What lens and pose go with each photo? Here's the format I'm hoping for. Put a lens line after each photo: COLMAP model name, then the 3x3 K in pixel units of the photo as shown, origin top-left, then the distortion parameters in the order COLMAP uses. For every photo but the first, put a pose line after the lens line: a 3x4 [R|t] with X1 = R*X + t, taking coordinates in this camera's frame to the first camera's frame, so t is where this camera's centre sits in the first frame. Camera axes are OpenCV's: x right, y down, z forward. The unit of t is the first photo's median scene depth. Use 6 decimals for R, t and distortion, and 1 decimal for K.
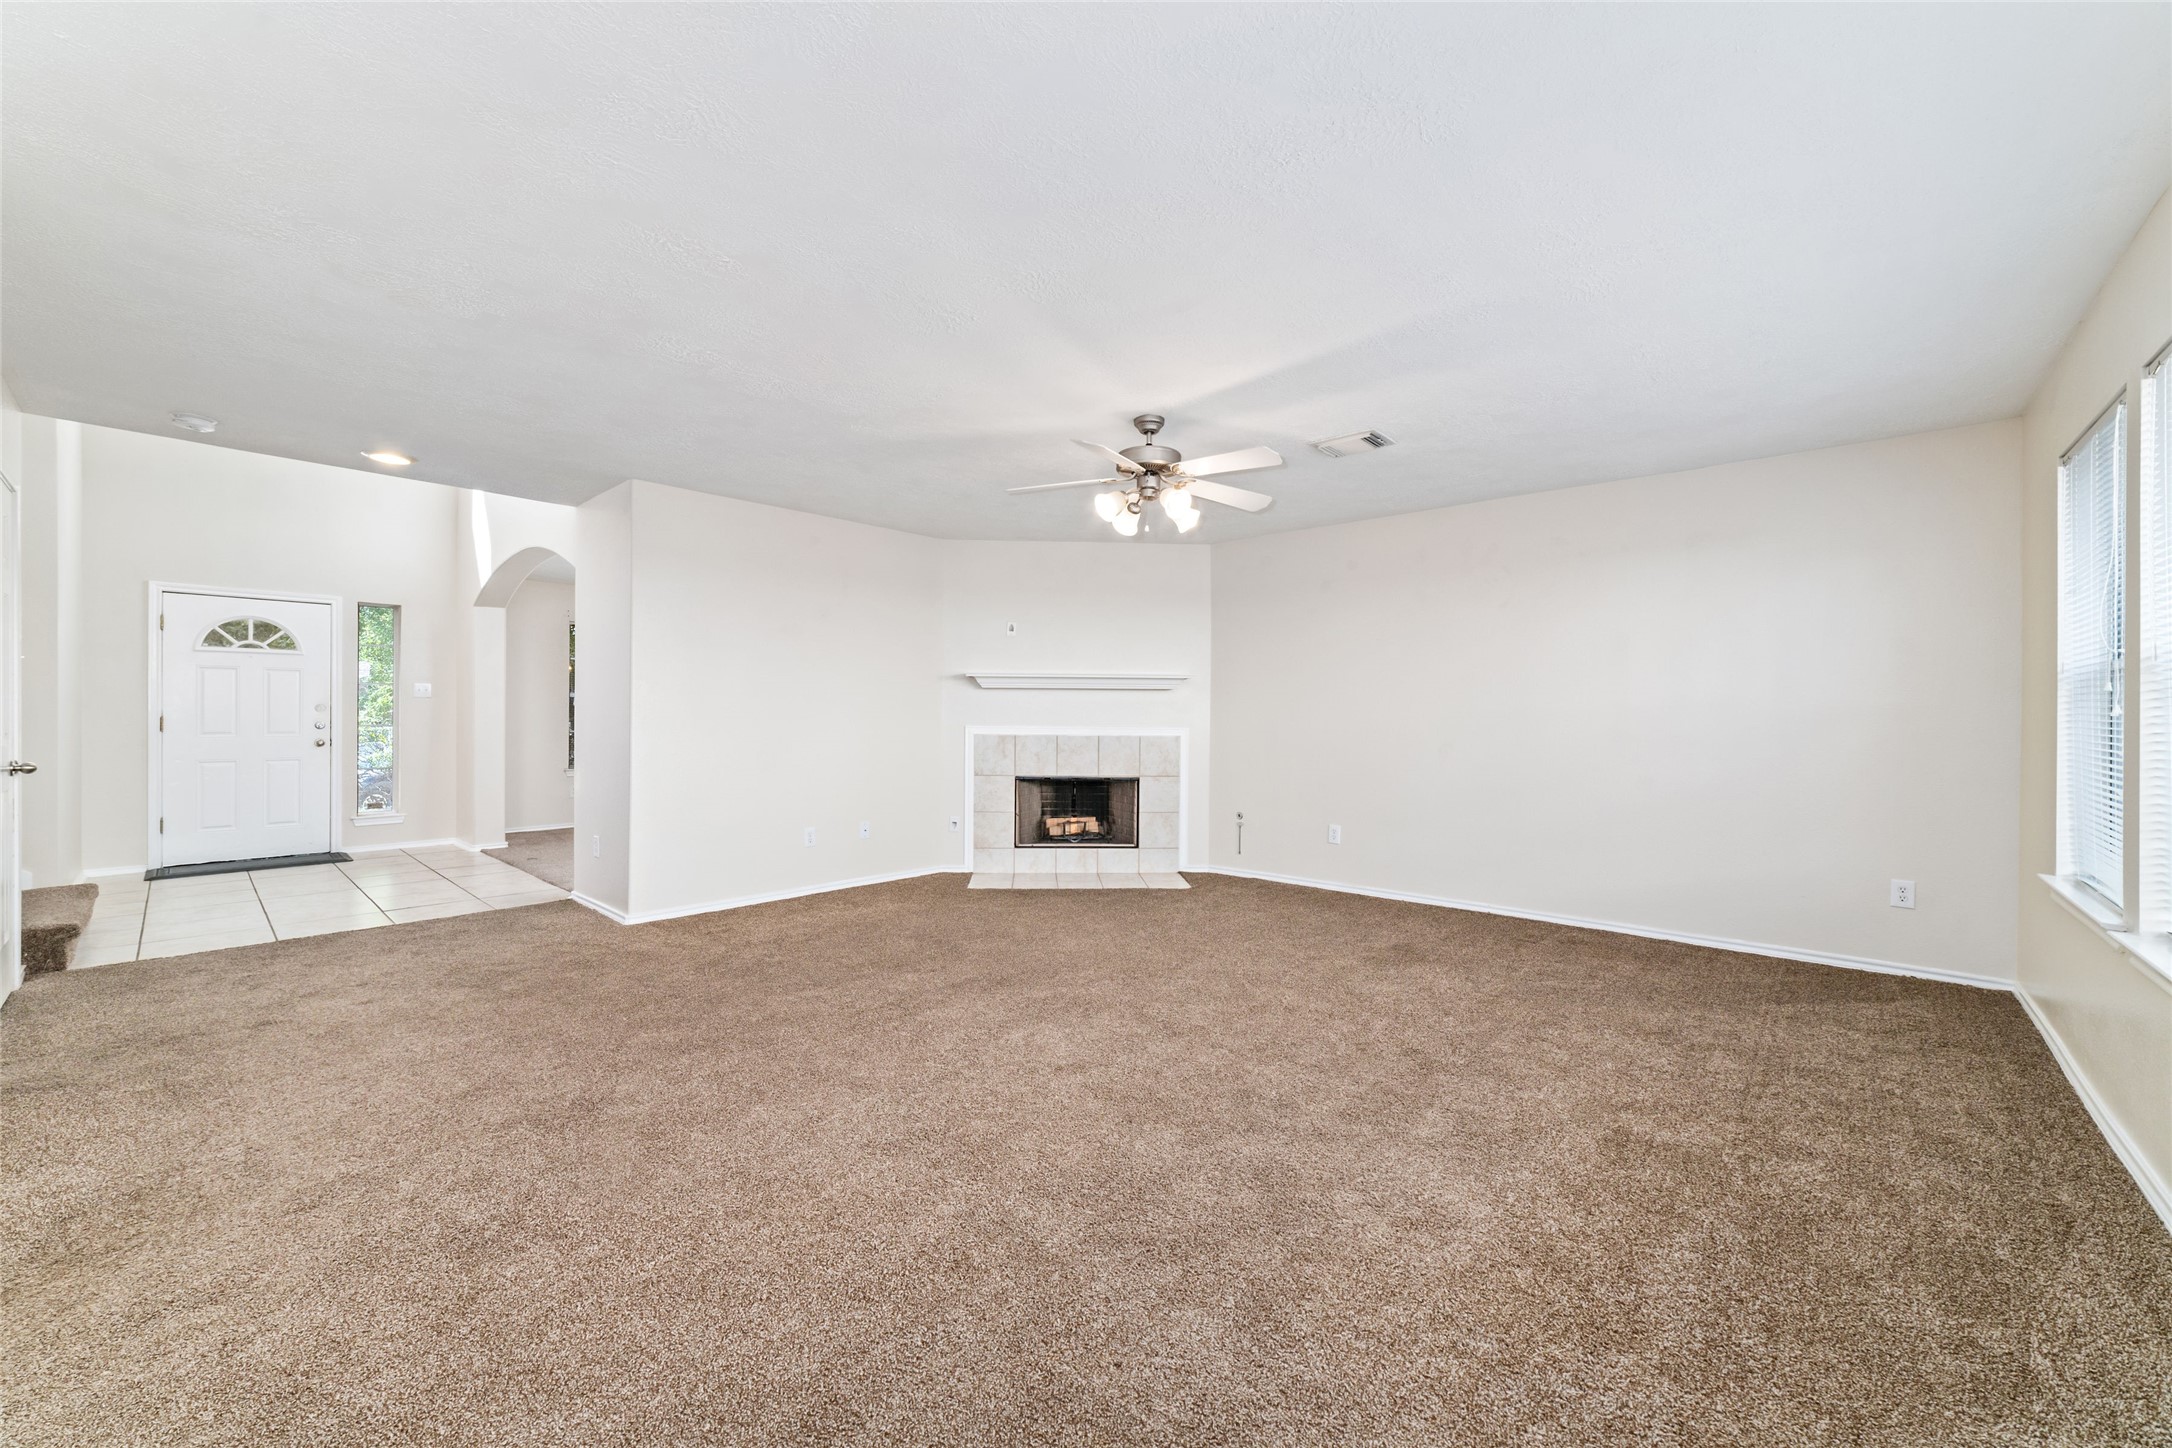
lens RADIAL K [[830.9, 0, 1084.3], [0, 830.9, 704.2], [0, 0, 1]] dist [-0.020870, 0.006134]
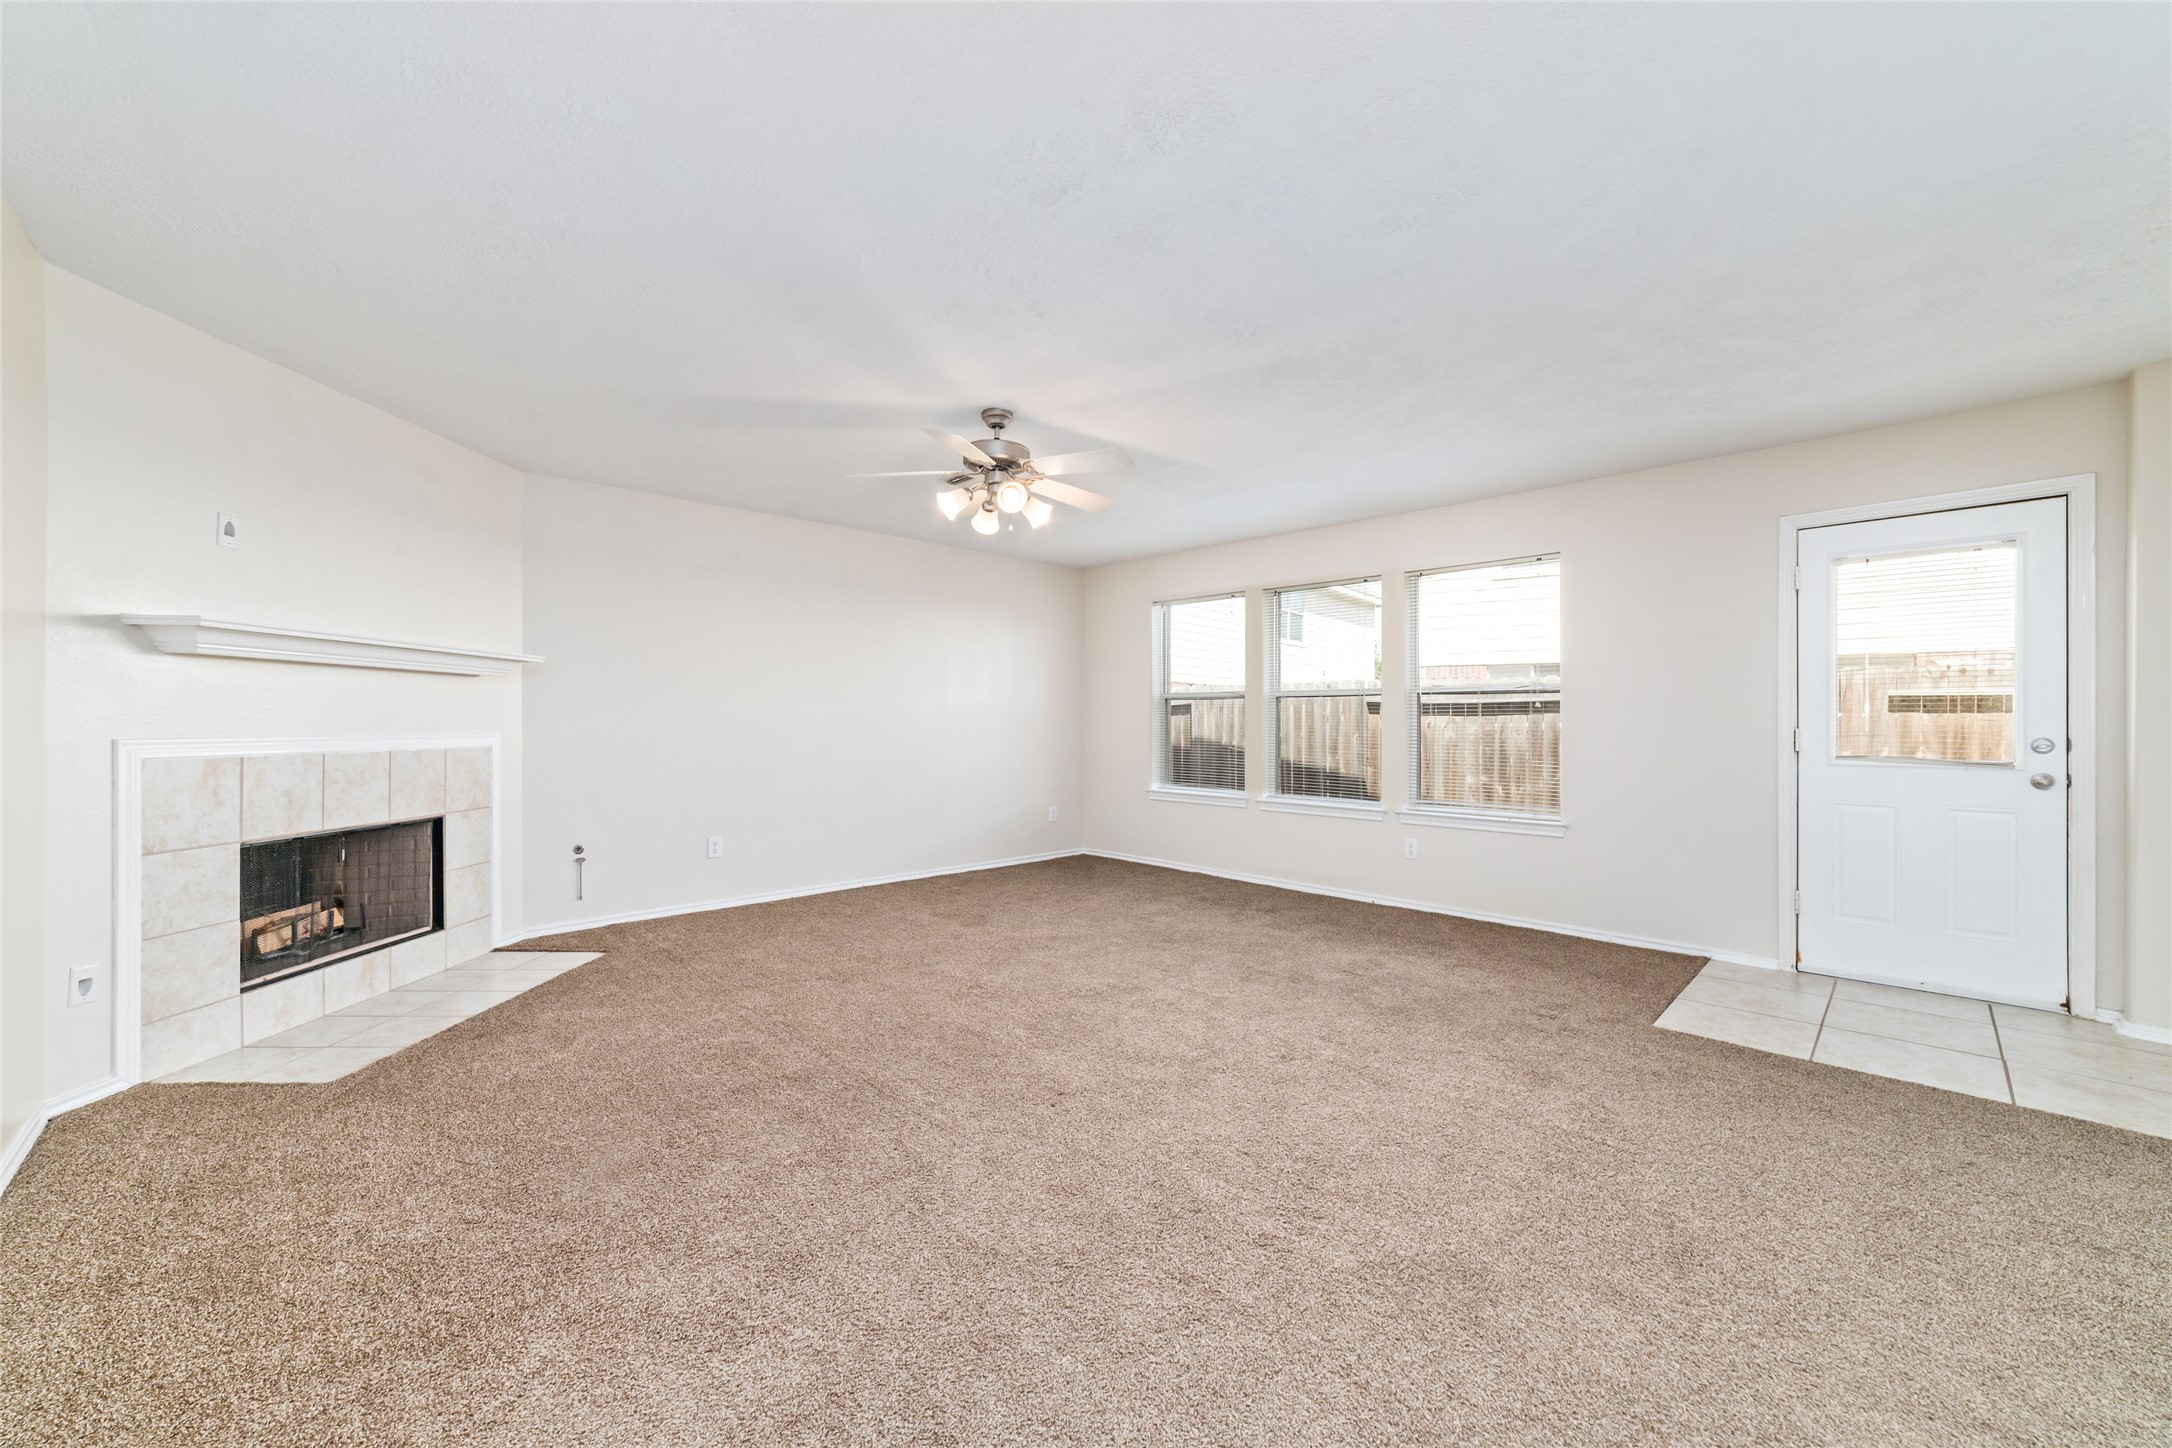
lens RADIAL K [[830.9, 0, 1084.3], [0, 830.9, 704.2], [0, 0, 1]] dist [-0.020870, 0.006134]
pose [[0.060840, 0.014349, 0.998044, -0.521551], [-0.013767, 0.999814, -0.013535, 0.007027], [-0.998053, -0.012917, 0.061026, 0.492397]]
